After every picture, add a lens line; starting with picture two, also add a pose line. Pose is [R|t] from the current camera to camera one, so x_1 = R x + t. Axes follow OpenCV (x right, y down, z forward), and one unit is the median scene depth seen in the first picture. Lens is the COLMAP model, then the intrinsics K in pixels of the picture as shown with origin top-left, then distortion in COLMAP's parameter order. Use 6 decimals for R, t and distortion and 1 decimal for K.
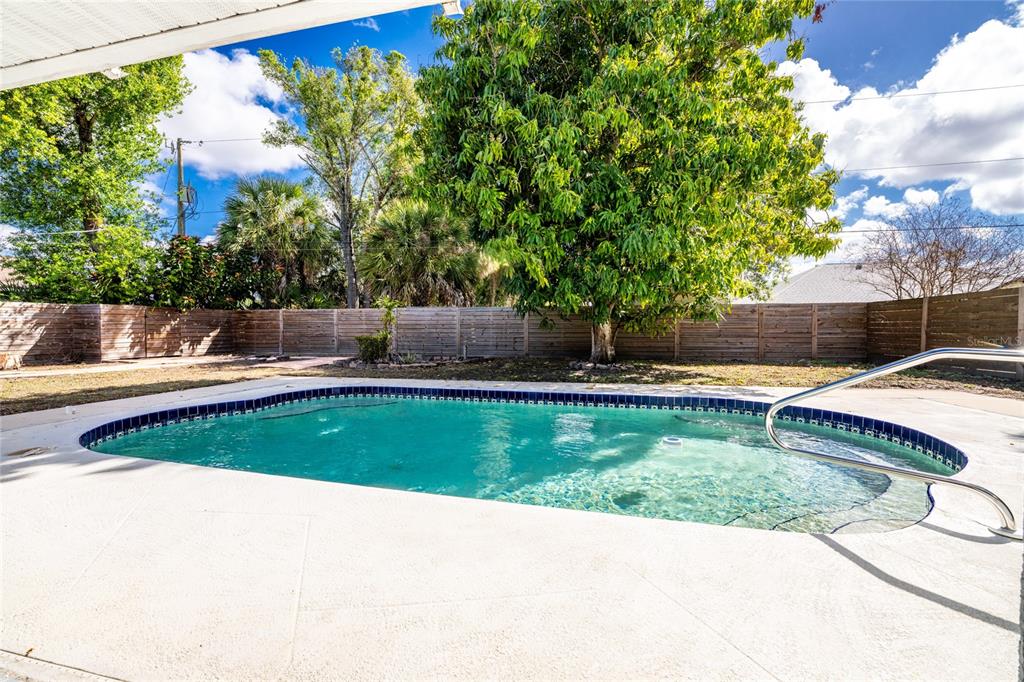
lens RADIAL K [[419.0, 0, 512.0], [0, 419.0, 341.0], [0, 0, 1]] dist [-0.019268, -0.000157]
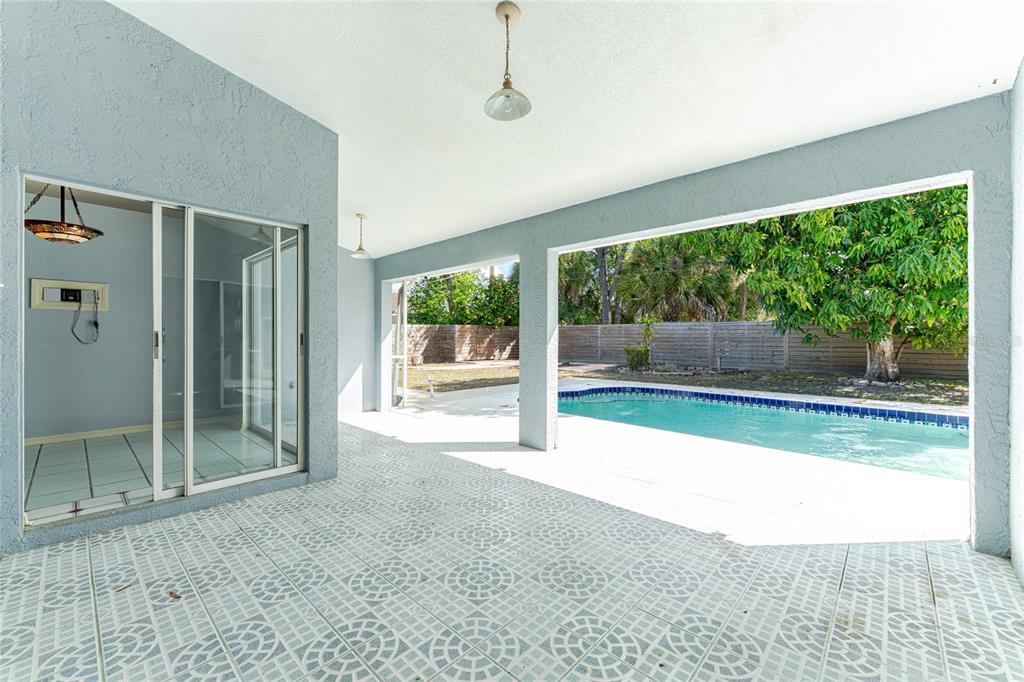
lens RADIAL K [[414.6, 0, 506.1], [0, 414.6, 337.4], [0, 0, 1]] dist [-0.001844, -0.000246]
pose [[0.848189, 0.001033, -0.529693, -0.011295], [-0.014673, 0.999660, -0.021546, -0.011725], [0.529491, 0.026048, 0.847916, -0.234024]]
